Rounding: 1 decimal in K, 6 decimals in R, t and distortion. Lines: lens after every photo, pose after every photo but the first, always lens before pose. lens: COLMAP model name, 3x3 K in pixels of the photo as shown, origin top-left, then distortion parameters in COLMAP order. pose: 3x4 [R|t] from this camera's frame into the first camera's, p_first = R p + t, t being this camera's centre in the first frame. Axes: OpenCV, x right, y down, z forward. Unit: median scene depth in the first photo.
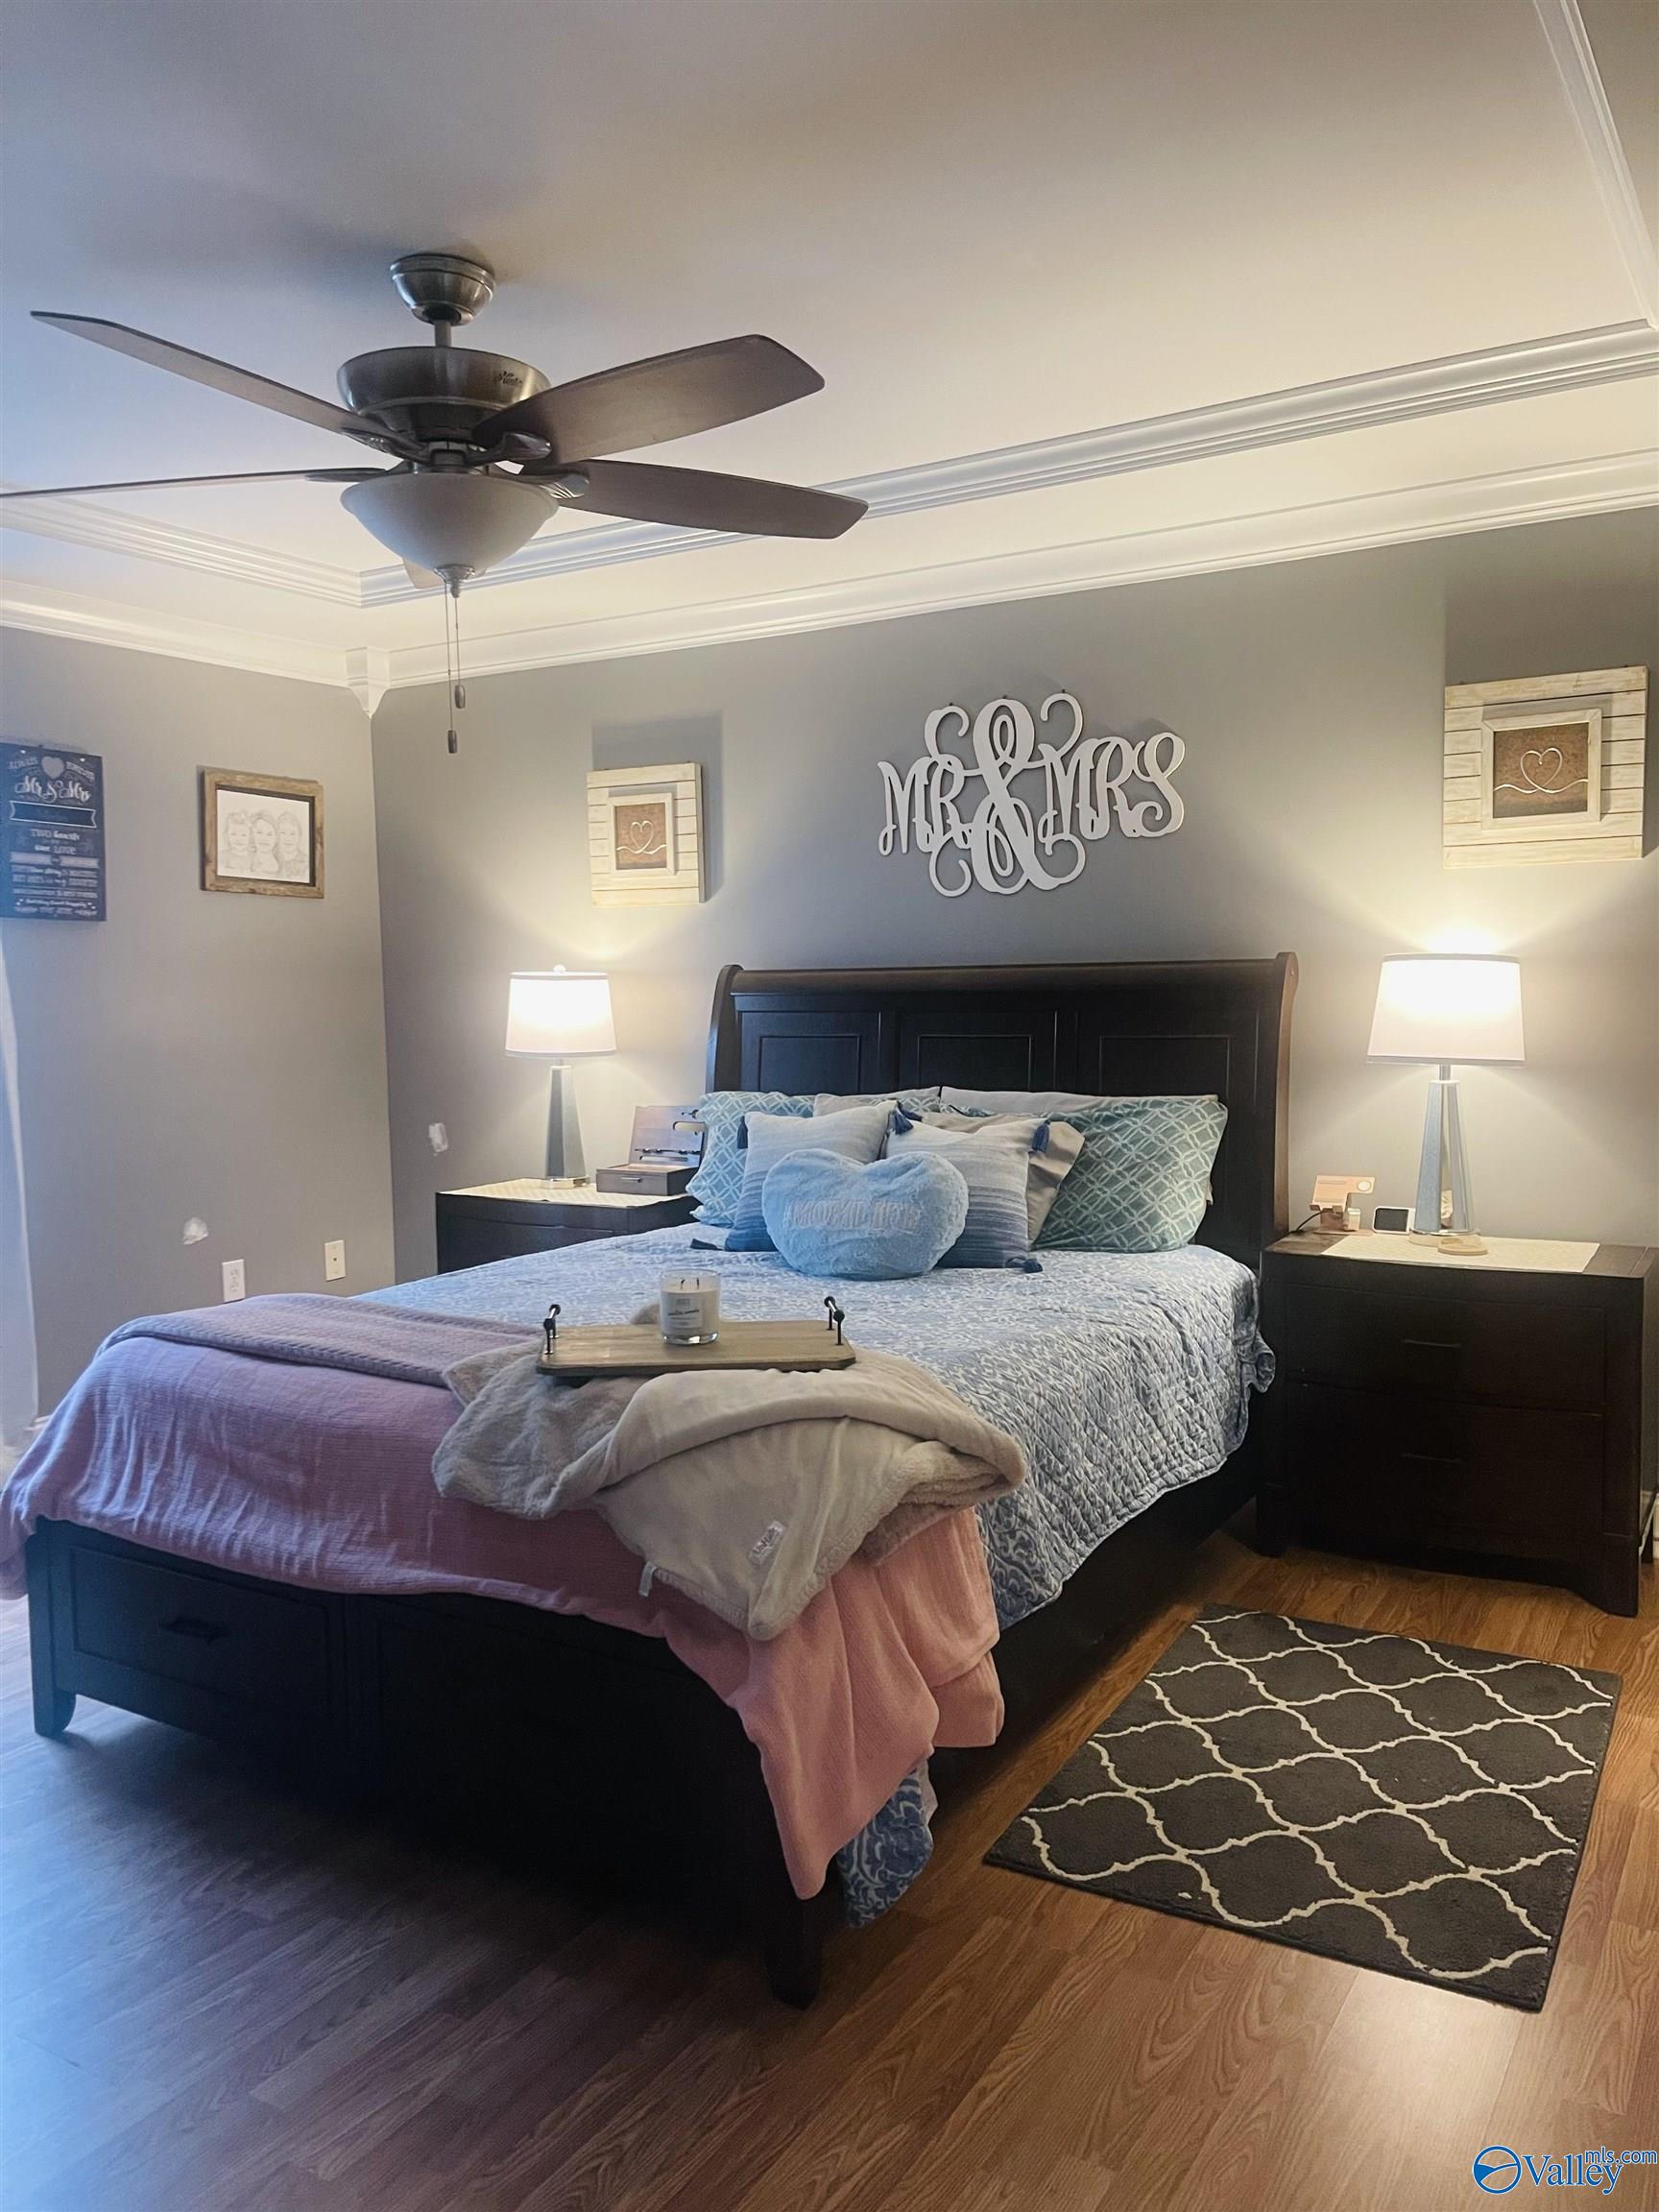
lens RADIAL K [[1677.0, 0, 838.4], [0, 1677.0, 1094.1], [0, 0, 1]] dist [0.067237, -0.091563]
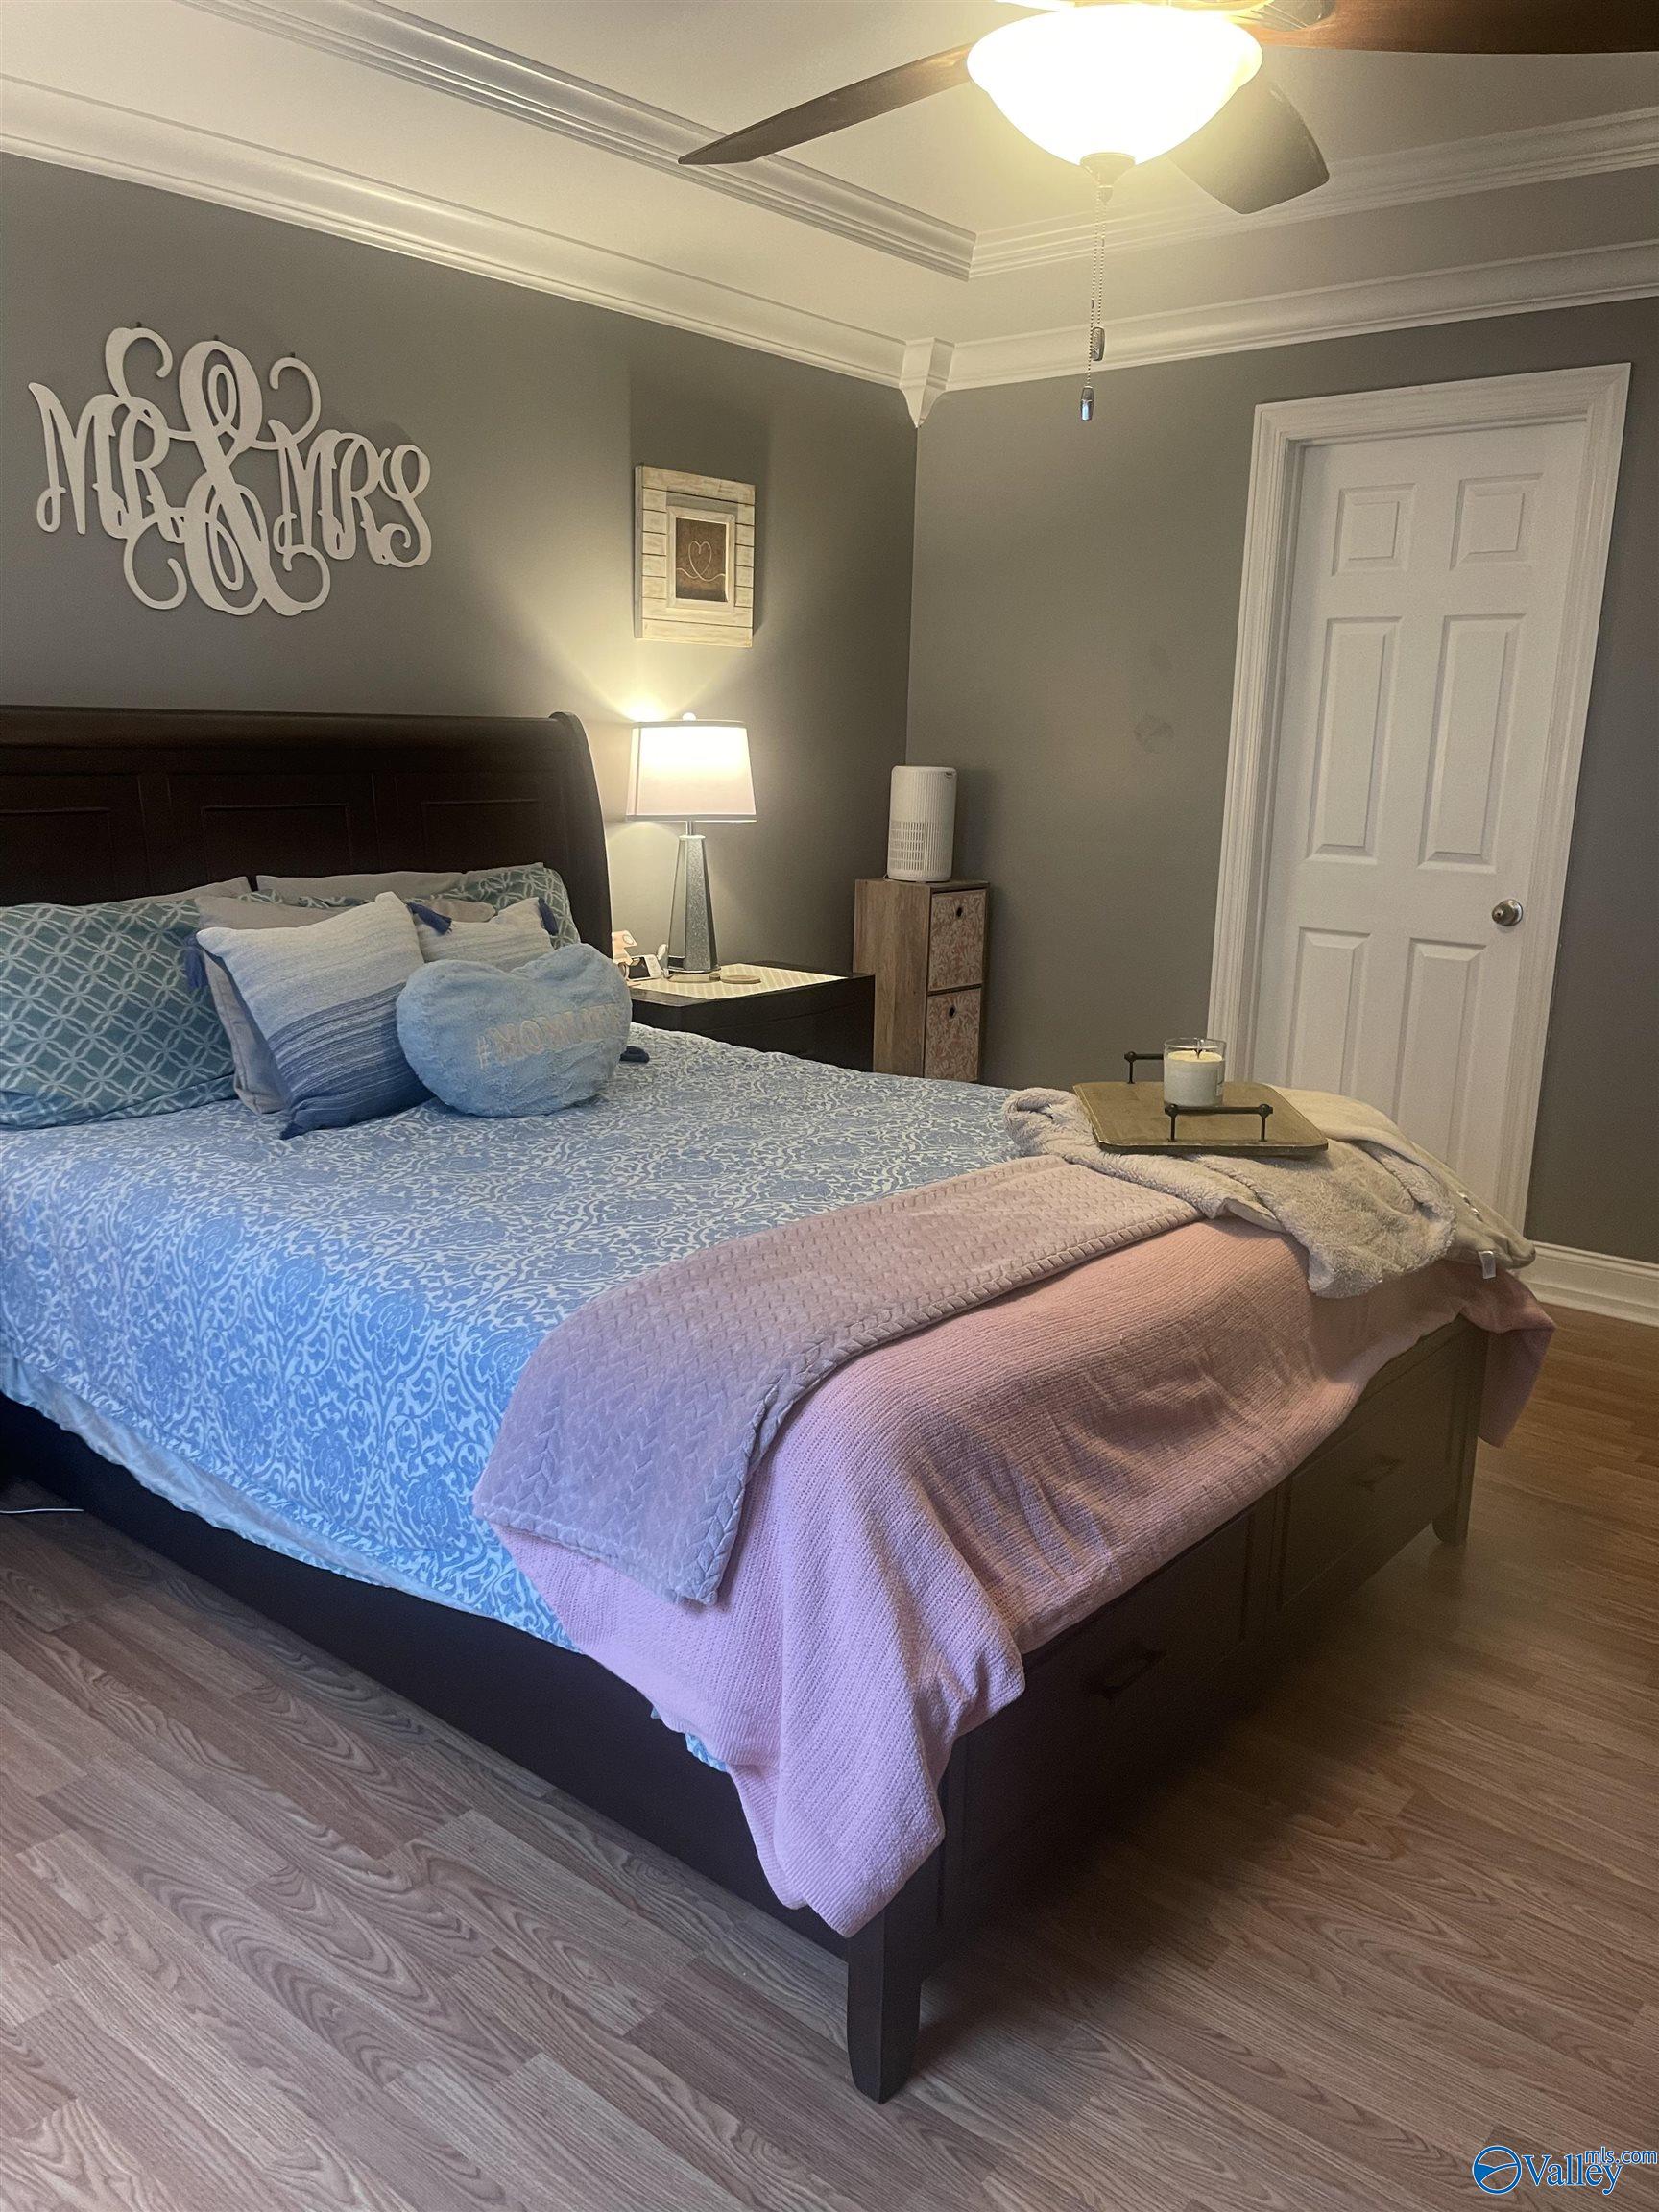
lens RADIAL K [[1677.0, 0, 828.1], [0, 1677.0, 1119.4], [0, 0, 1]] dist [0.067237, -0.091563]
pose [[0.139463, -0.214780, 0.966654, -0.666610], [0.036665, 0.976644, 0.211710, -0.049480], [-0.989548, 0.005916, 0.144081, 0.636676]]
